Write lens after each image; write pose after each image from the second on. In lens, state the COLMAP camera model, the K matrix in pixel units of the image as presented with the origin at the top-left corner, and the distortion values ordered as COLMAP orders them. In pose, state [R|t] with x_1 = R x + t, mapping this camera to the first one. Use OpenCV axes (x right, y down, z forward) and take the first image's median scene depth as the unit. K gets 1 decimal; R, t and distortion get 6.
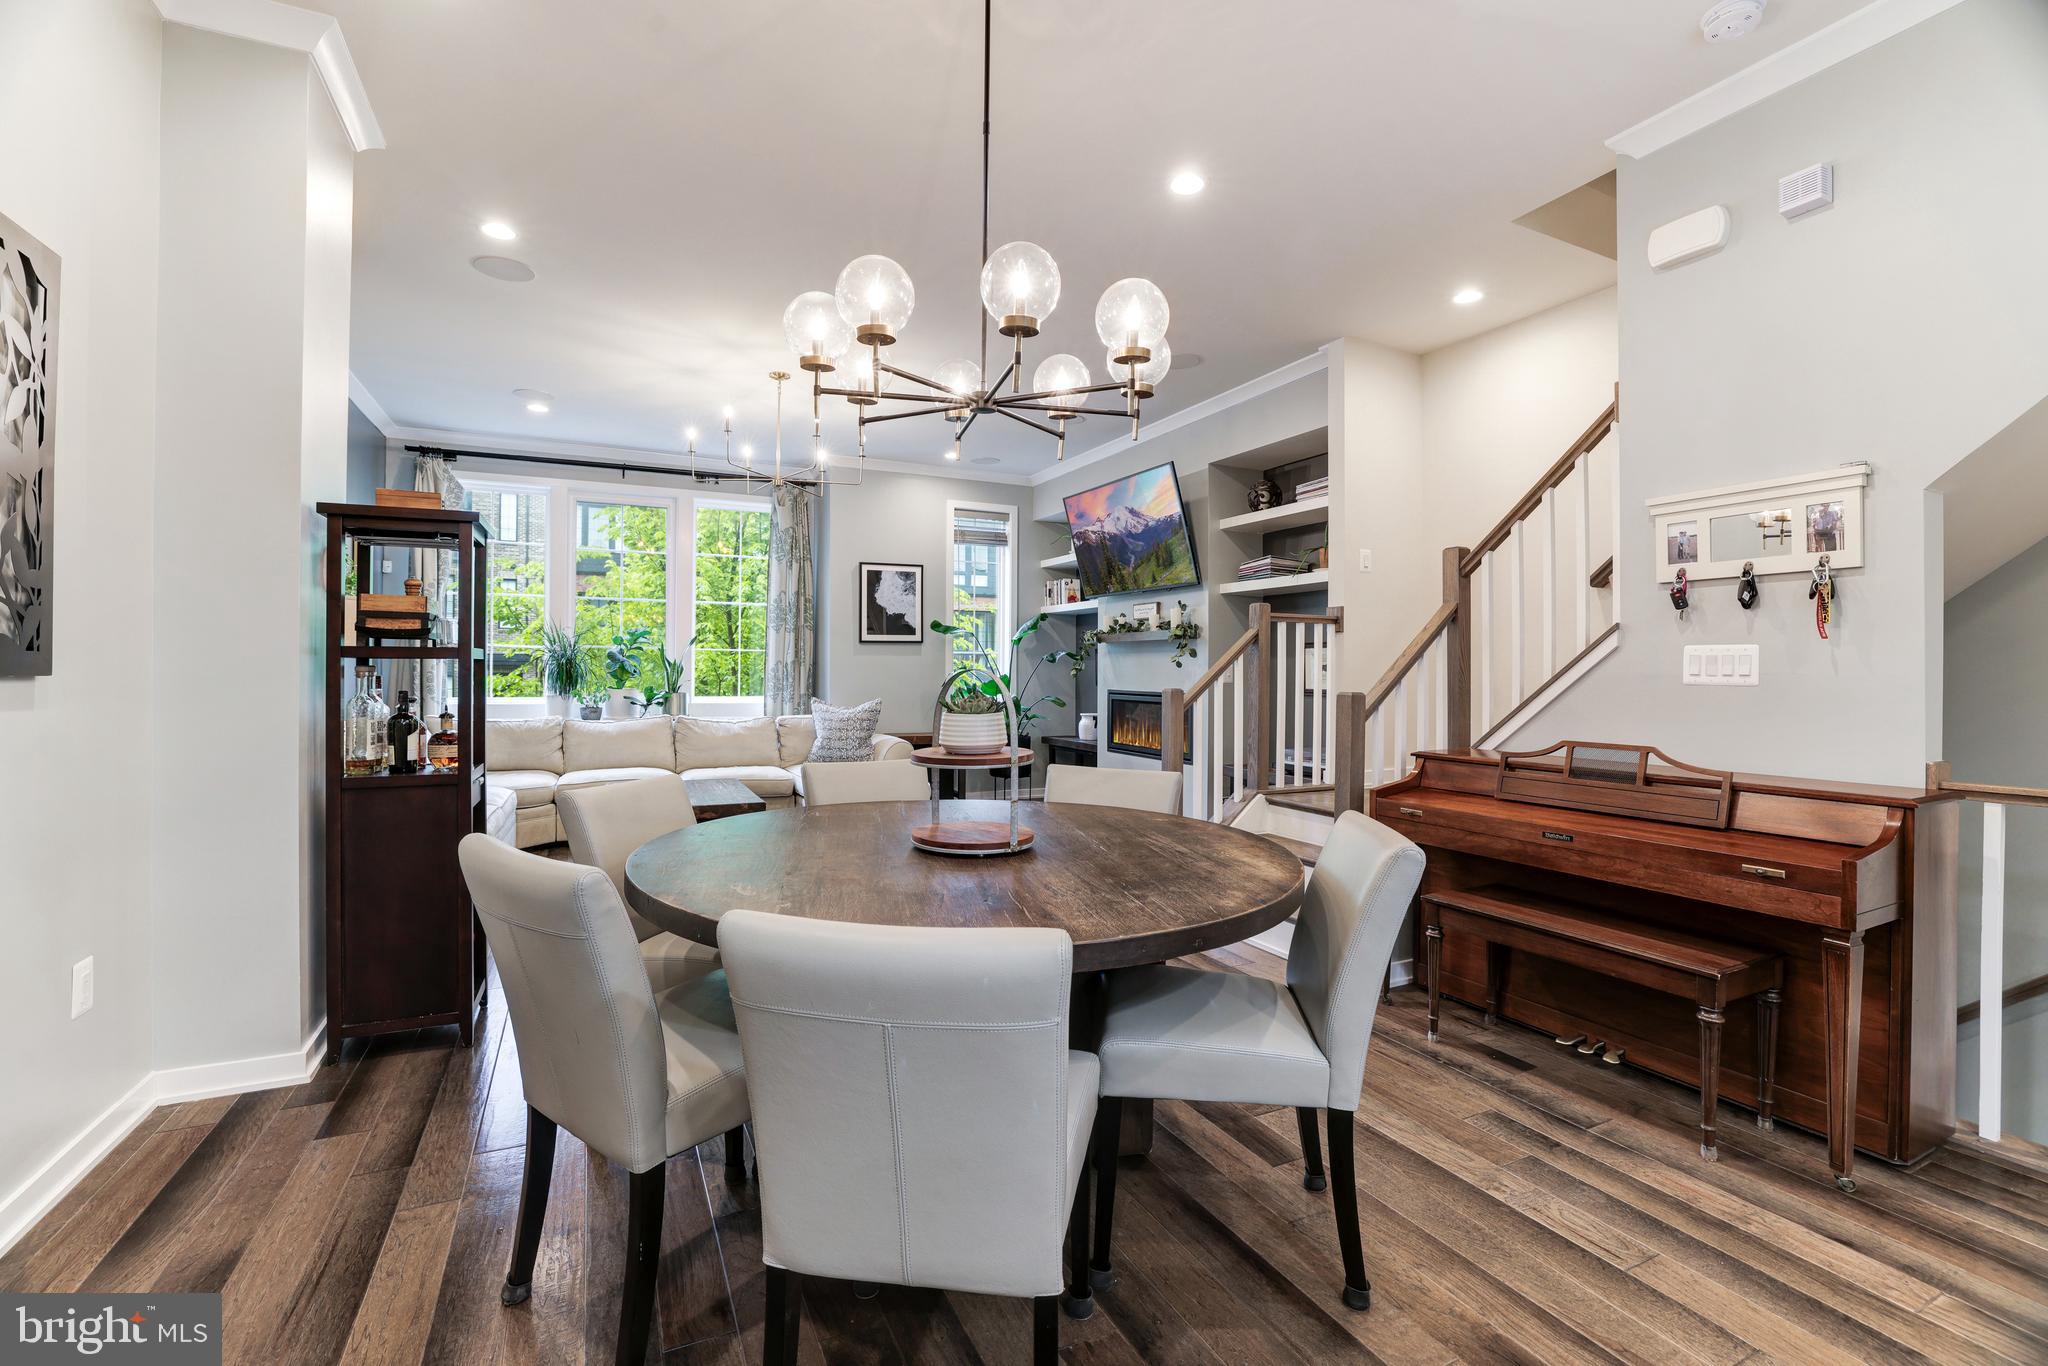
lens RADIAL K [[887.9, 0, 1015.5], [0, 887.9, 668.5], [0, 0, 1]] dist [-0.041007, 0.011982]
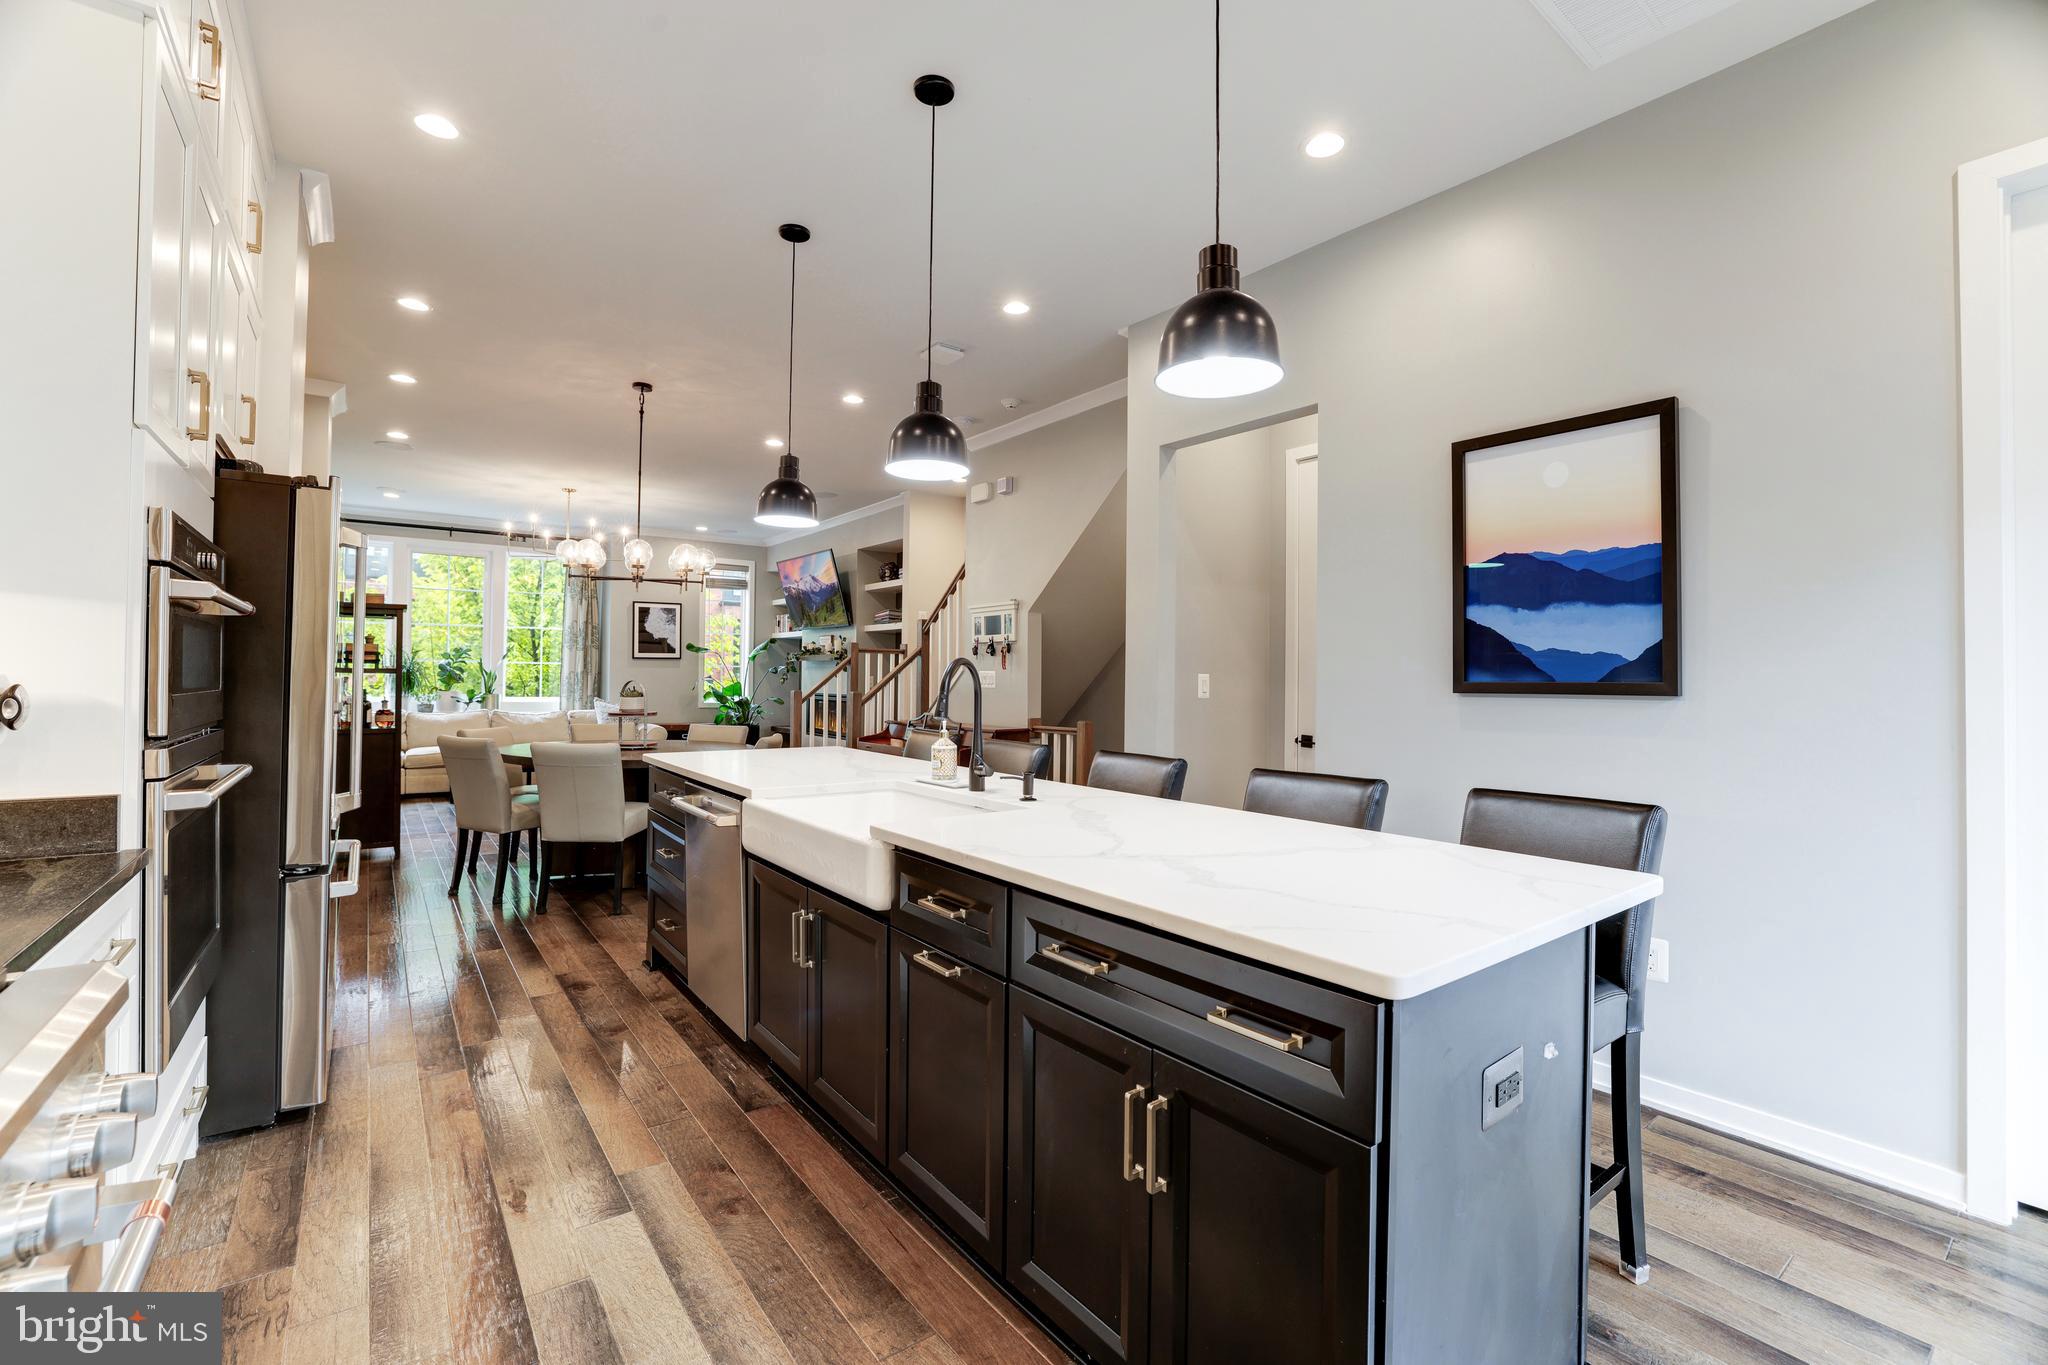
lens RADIAL K [[887.9, 0, 1019.8], [0, 887.9, 670.0], [0, 0, 1]] dist [-0.041007, 0.011982]
pose [[0.981047, 0.006427, 0.193664, 0.175321], [-0.005260, 0.999965, -0.006541, -0.005640], [-0.193699, 0.005399, 0.981046, -0.548835]]
